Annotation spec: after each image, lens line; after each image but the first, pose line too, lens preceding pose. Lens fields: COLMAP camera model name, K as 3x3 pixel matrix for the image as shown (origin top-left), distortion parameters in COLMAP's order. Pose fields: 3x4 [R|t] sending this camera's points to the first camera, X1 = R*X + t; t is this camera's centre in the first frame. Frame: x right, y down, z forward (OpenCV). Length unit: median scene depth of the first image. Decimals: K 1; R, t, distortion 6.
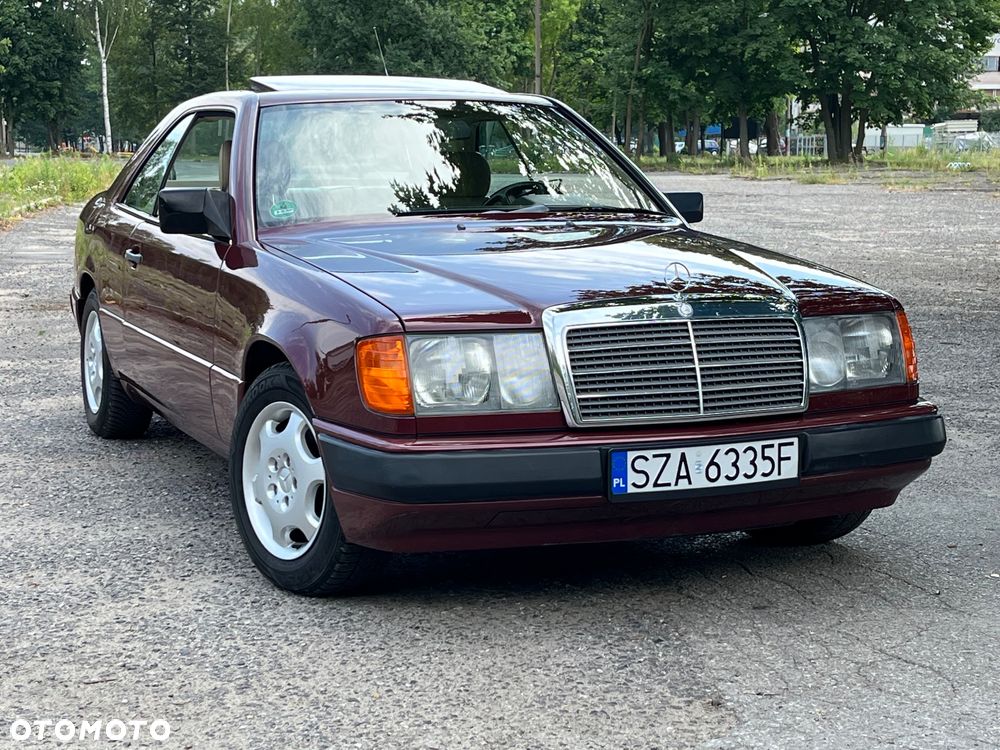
lens RADIAL K [[1794.3, 0, 500.0], [0, 1794.3, 375.0], [0, 0, 1]] dist [0.177420, -0.837965]
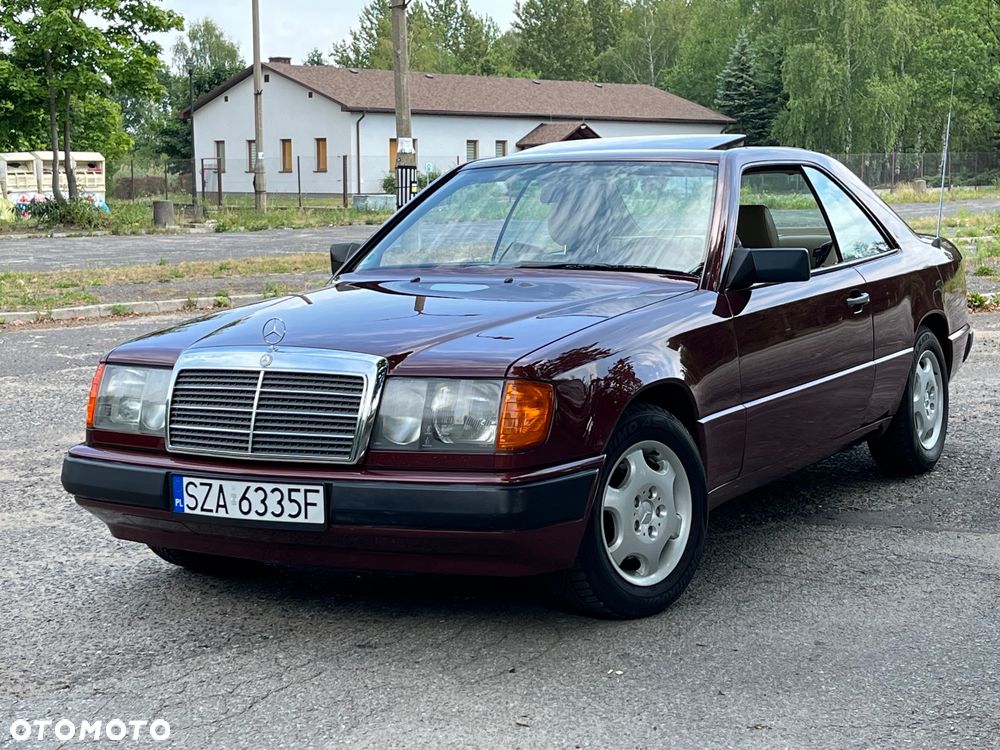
lens RADIAL K [[1767.1, 0, 500.0], [0, 1767.1, 375.0], [0, 0, 1]] dist [0.170624, -0.870859]
pose [[0.615106, 0.072826, -0.785074, 1.062591], [-0.081855, 0.996243, 0.028281, -0.070359], [0.784184, 0.046866, 0.618756, 0.432037]]
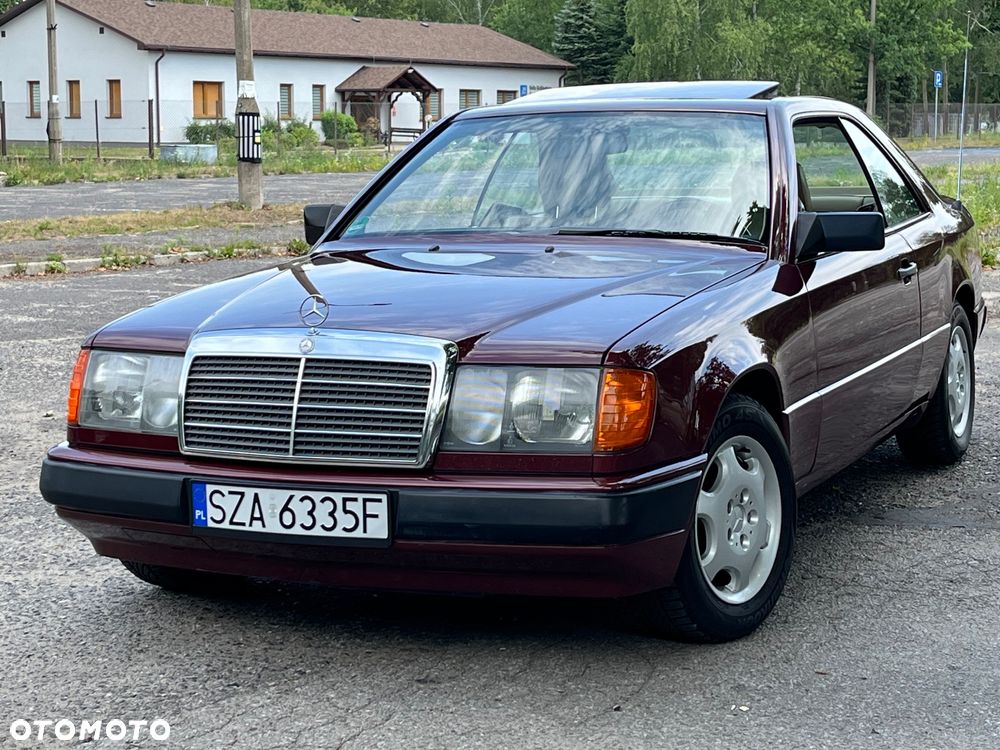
lens RADIAL K [[1952.0, 0, 500.0], [0, 1952.0, 375.0], [0, 0, 1]] dist [0.148029, -0.584935]
pose [[0.692187, 0.081032, -0.717155, 0.914239], [-0.080352, 0.996152, 0.035001, -0.064984], [0.717231, 0.033398, 0.696034, 0.357983]]
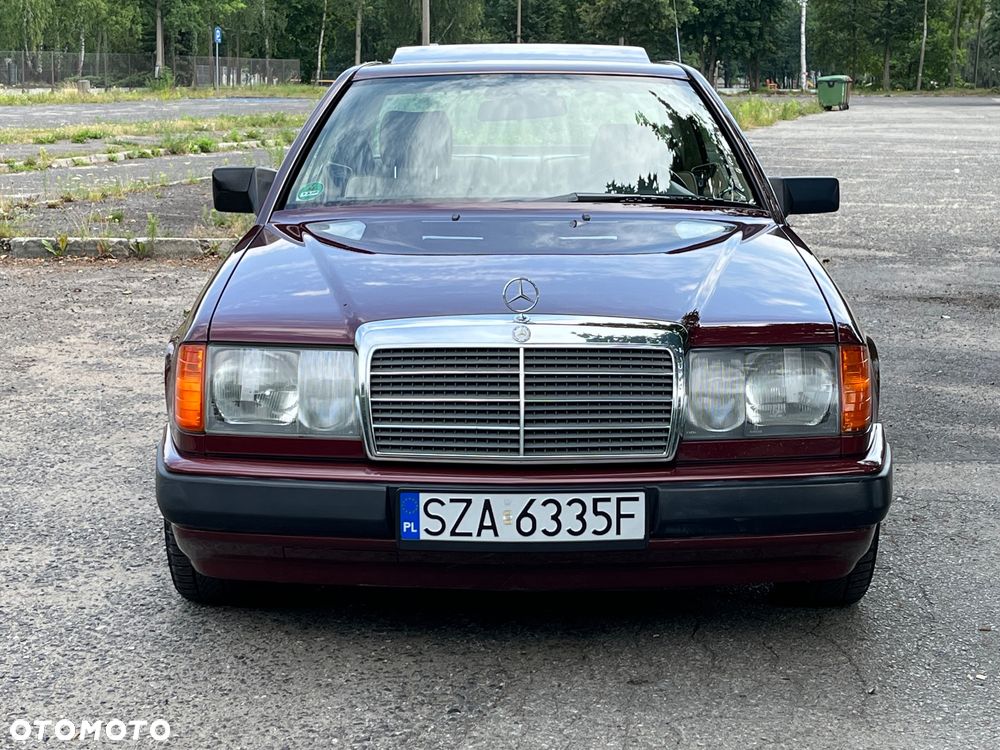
lens RADIAL K [[1767.1, 0, 500.0], [0, 1767.1, 375.0], [0, 0, 1]] dist [0.170624, -0.870859]
pose [[0.921347, 0.070015, -0.382384, 0.420025], [-0.055470, 0.997260, 0.048945, -0.057399], [0.384764, -0.023884, 0.922706, 0.213087]]
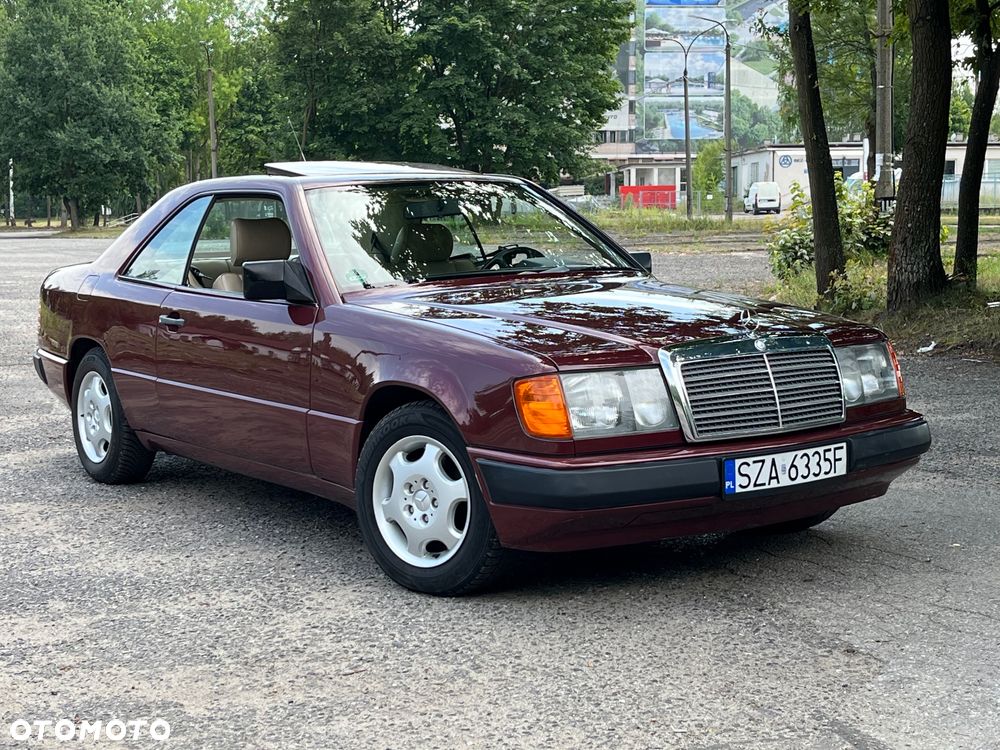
lens RADIAL K [[1621.5, 0, 500.0], [0, 1621.5, 375.0], [0, 0, 1]] dist [0.170397, -0.876620]
pose [[0.976500, -0.041382, 0.211508, -0.316319], [0.046863, 0.998681, -0.020965, -0.000075], [-0.210361, 0.030384, 0.977151, -0.072550]]
